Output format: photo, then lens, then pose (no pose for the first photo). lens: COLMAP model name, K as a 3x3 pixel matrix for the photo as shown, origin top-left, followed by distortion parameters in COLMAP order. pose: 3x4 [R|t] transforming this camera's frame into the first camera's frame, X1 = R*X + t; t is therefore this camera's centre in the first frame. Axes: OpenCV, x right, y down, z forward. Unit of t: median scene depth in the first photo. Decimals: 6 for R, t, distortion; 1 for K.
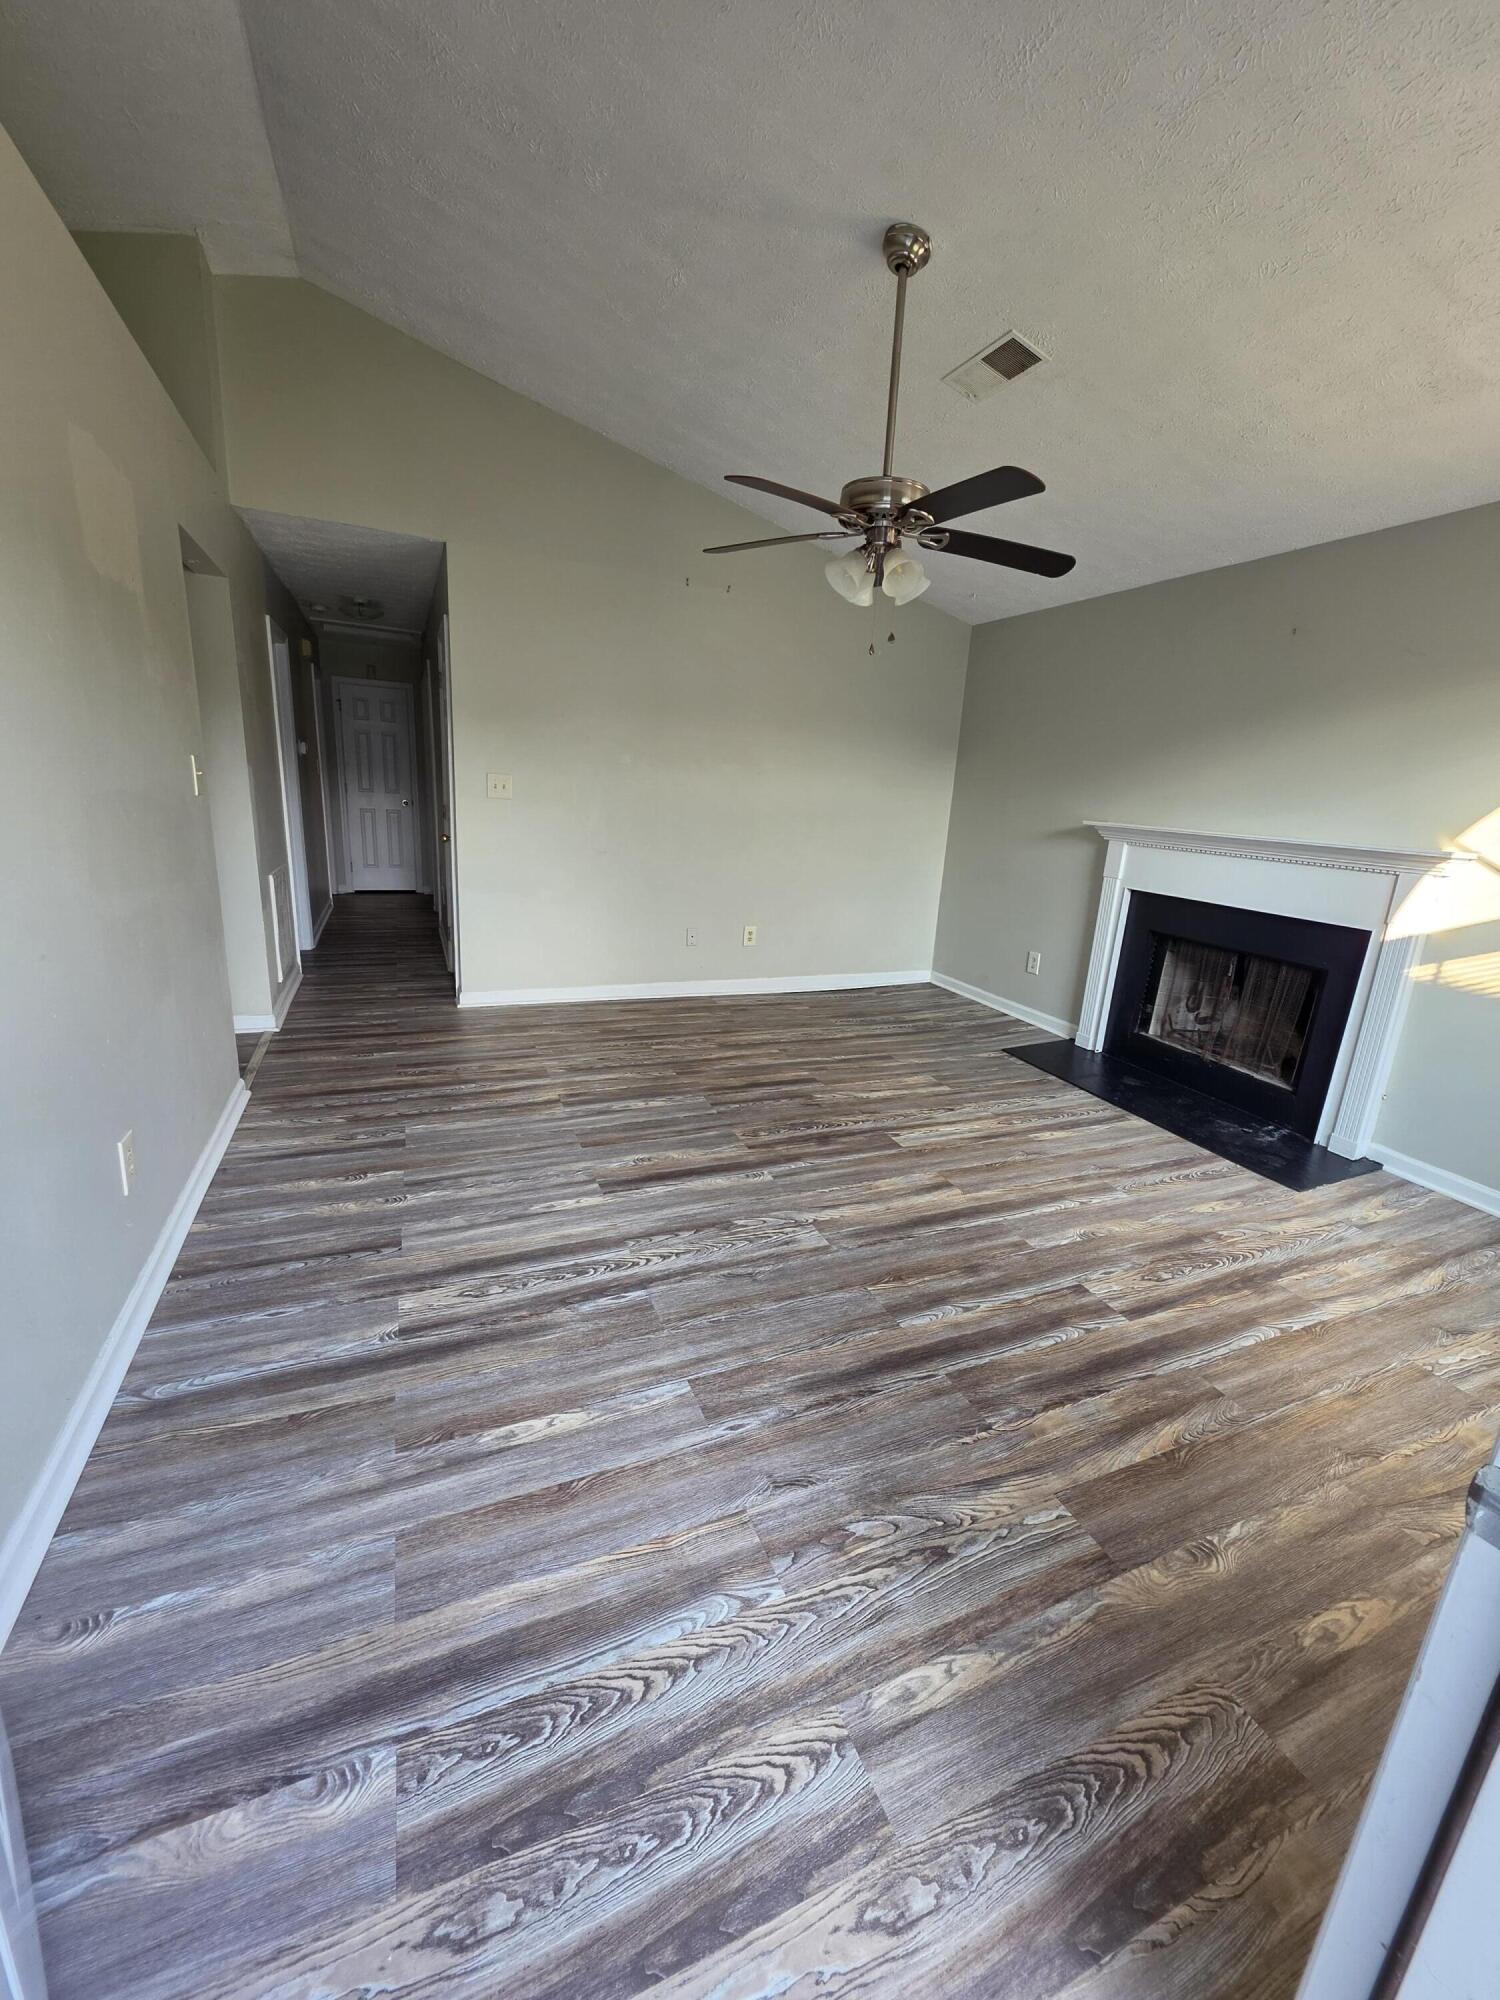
lens RADIAL K [[805.3, 0, 750.0], [0, 805.3, 1000.0], [0, 0, 1]] dist [-0.000356, -0.000238]
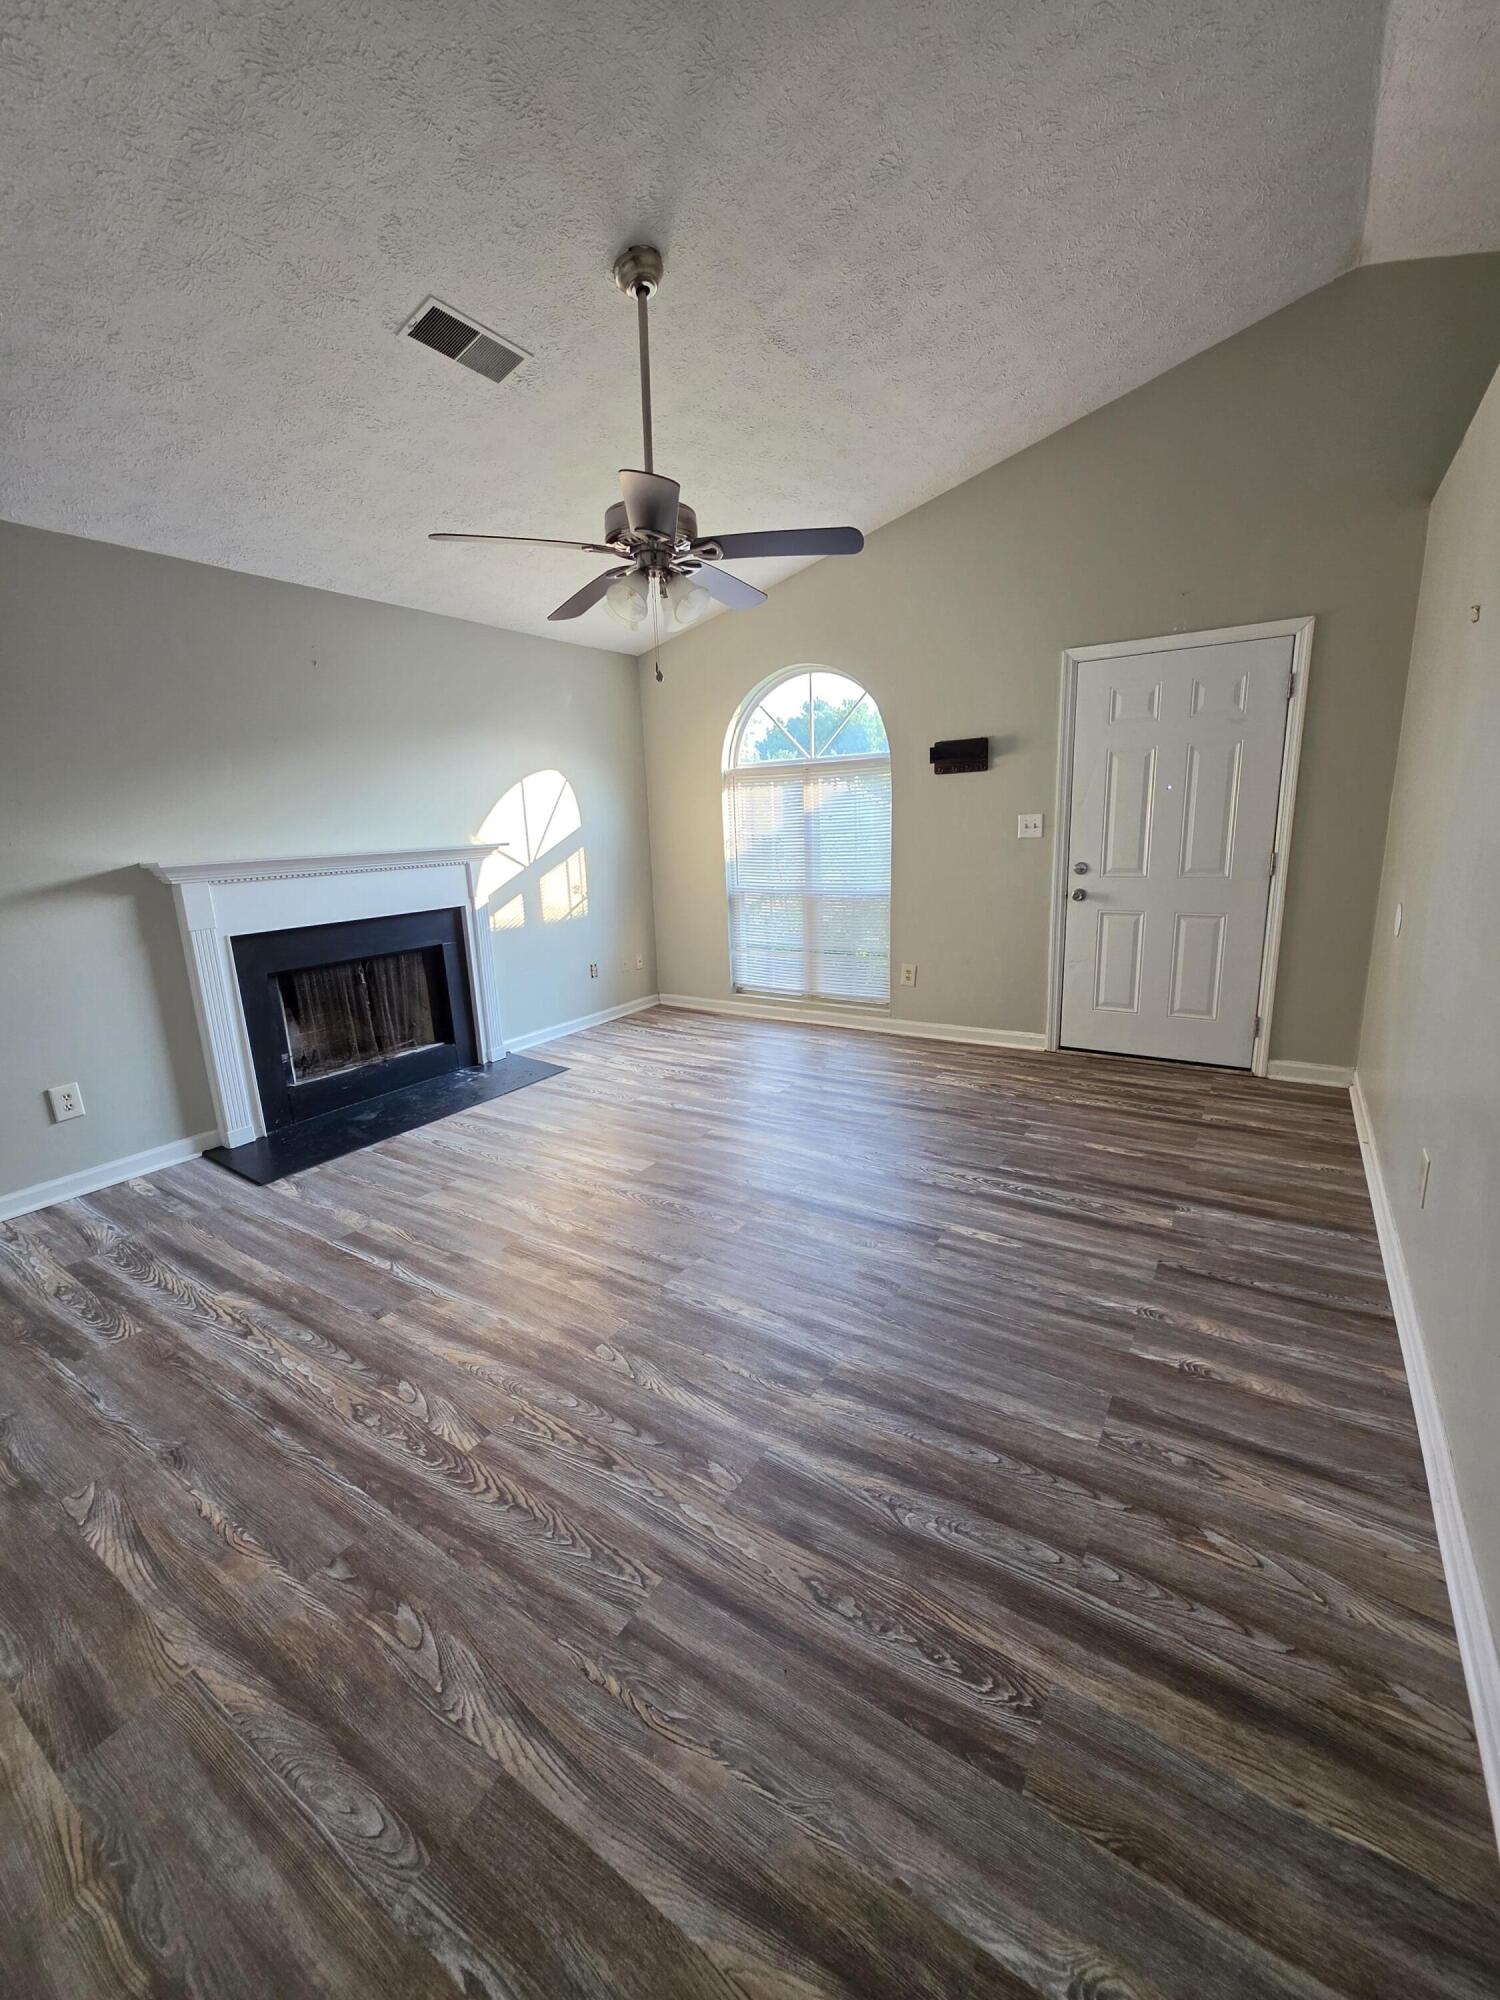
lens RADIAL K [[805.3, 0, 750.0], [0, 805.3, 1000.0], [0, 0, 1]] dist [-0.000356, -0.000238]
pose [[-0.562992, -0.220877, 0.796400, -0.796708], [0.216608, 0.890505, 0.400102, -0.474810], [-0.797572, 0.397760, -0.453504, 1.572918]]
